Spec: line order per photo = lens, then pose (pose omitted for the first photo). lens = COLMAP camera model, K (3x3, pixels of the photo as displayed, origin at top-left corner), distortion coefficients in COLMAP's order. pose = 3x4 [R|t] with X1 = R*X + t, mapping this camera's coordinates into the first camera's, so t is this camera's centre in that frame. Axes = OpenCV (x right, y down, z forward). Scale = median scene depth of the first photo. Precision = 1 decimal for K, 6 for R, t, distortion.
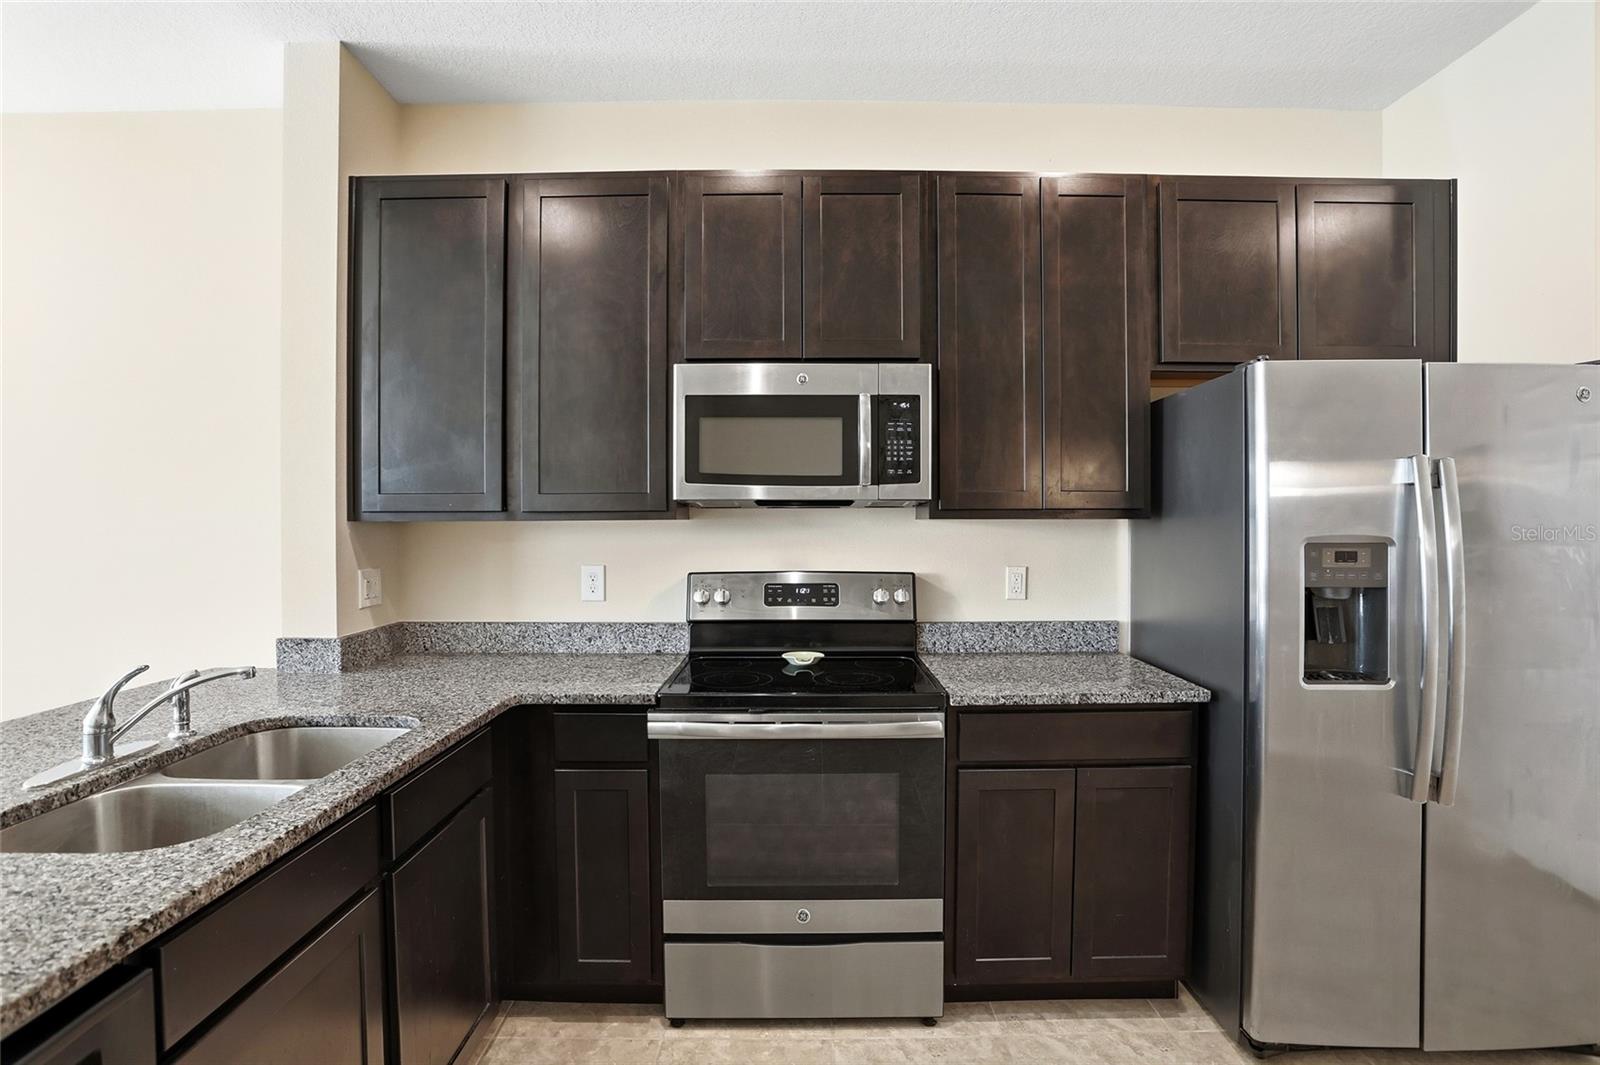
lens RADIAL K [[773.7, 0, 799.2], [0, 773.7, 536.1], [0, 0, 1]] dist [-0.045507, 0.007370]
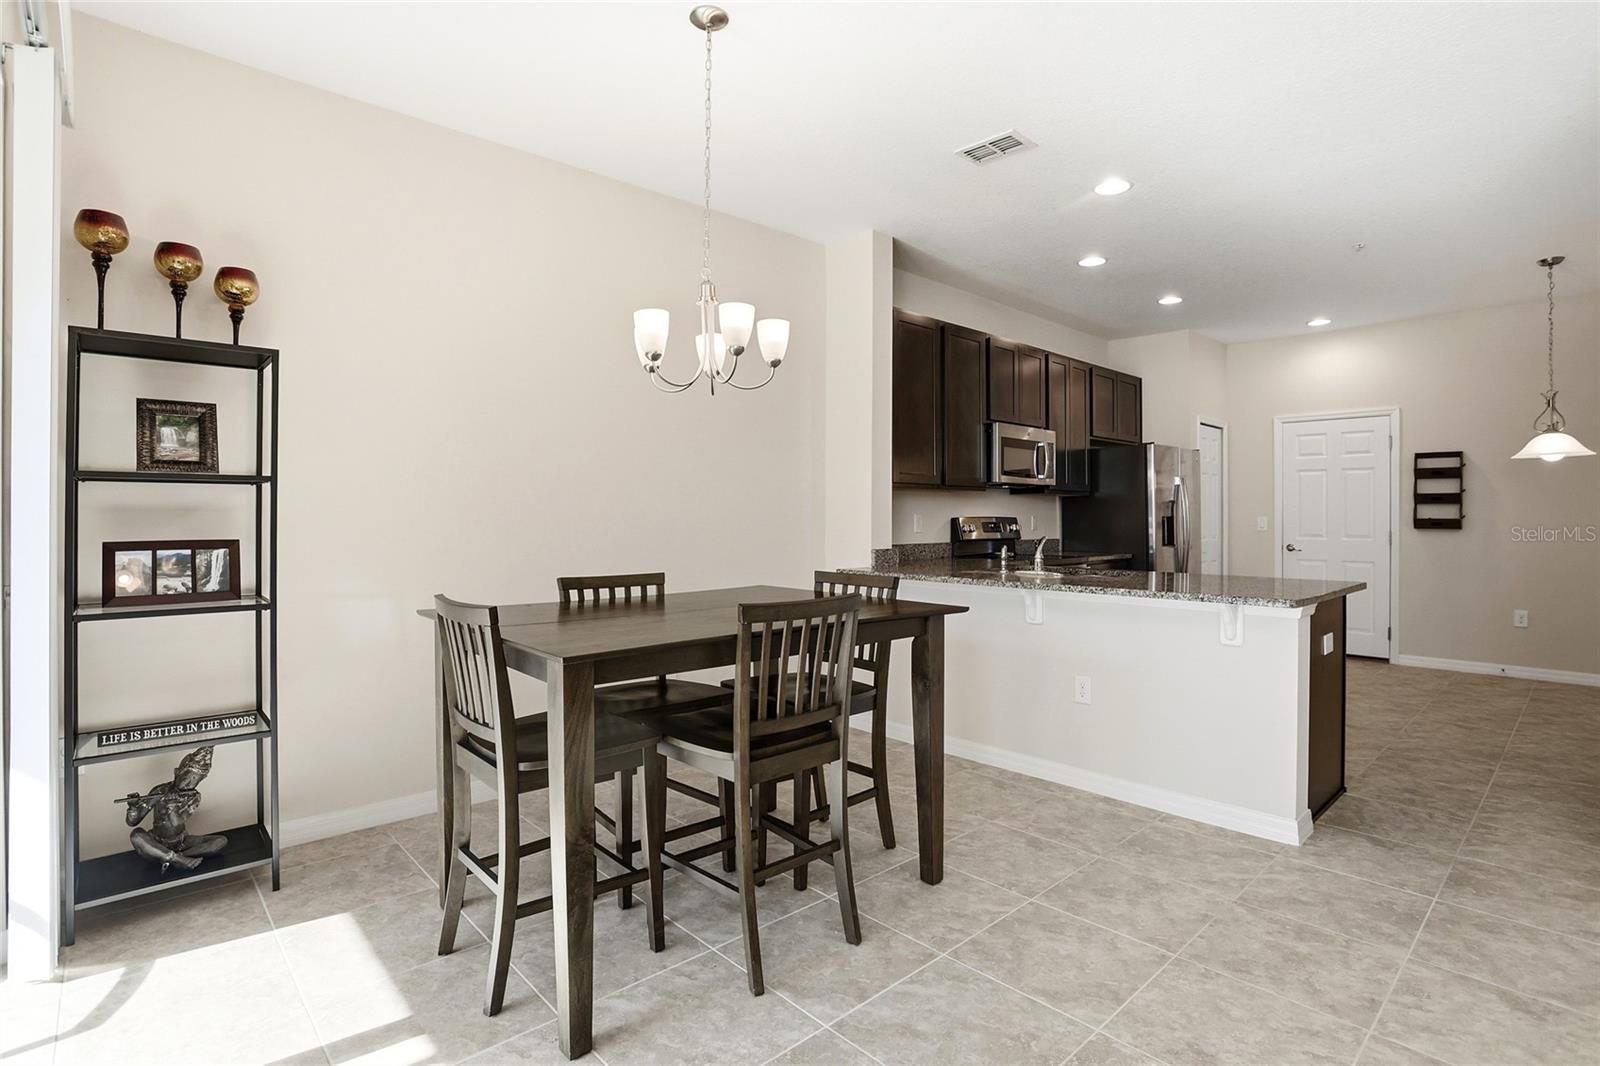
lens RADIAL K [[773.7, 0, 802.9], [0, 773.7, 528.2], [0, 0, 1]] dist [-0.045507, 0.007370]
pose [[0.730644, -0.002907, 0.682752, -2.151652], [0.007434, 0.999966, -0.003699, 0.093659], [-0.682718, 0.007778, 0.730641, -0.273819]]
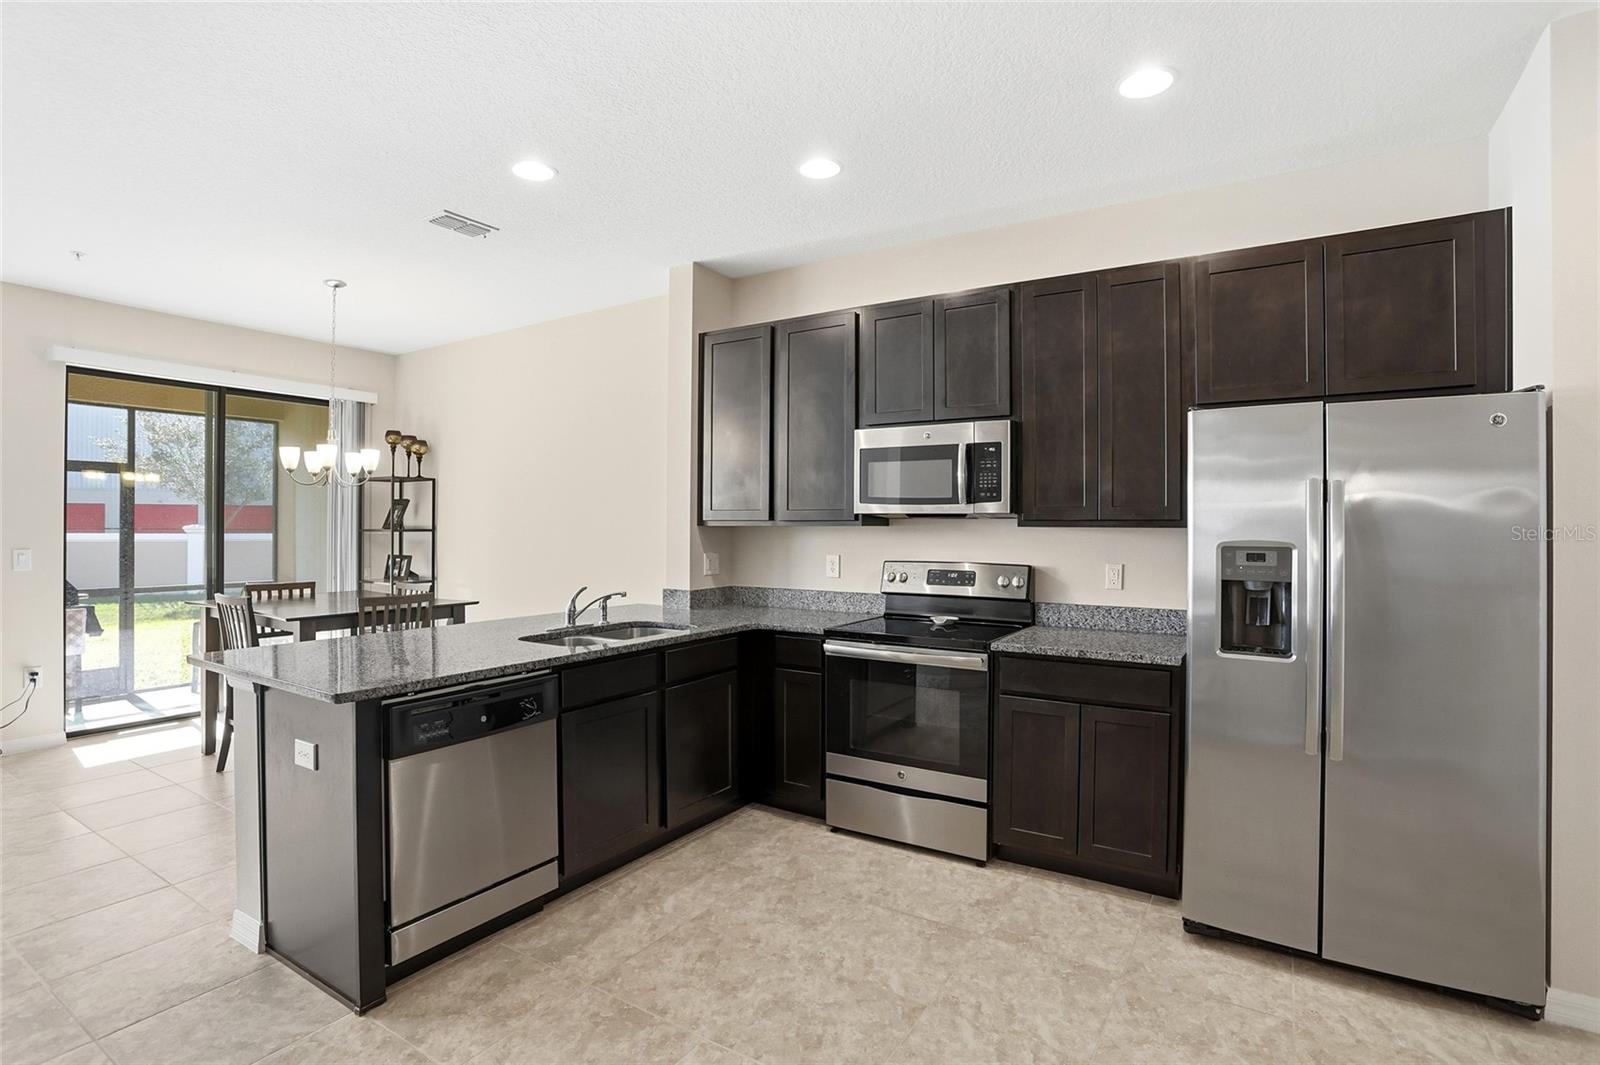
lens RADIAL K [[773.7, 0, 804.1], [0, 773.7, 520.9], [0, 0, 1]] dist [-0.045507, 0.007370]
pose [[0.846755, 0.001776, -0.531981, 0.614168], [-0.014745, 0.999689, -0.020131, 0.001952], [0.531779, 0.024890, 0.846517, -0.426787]]
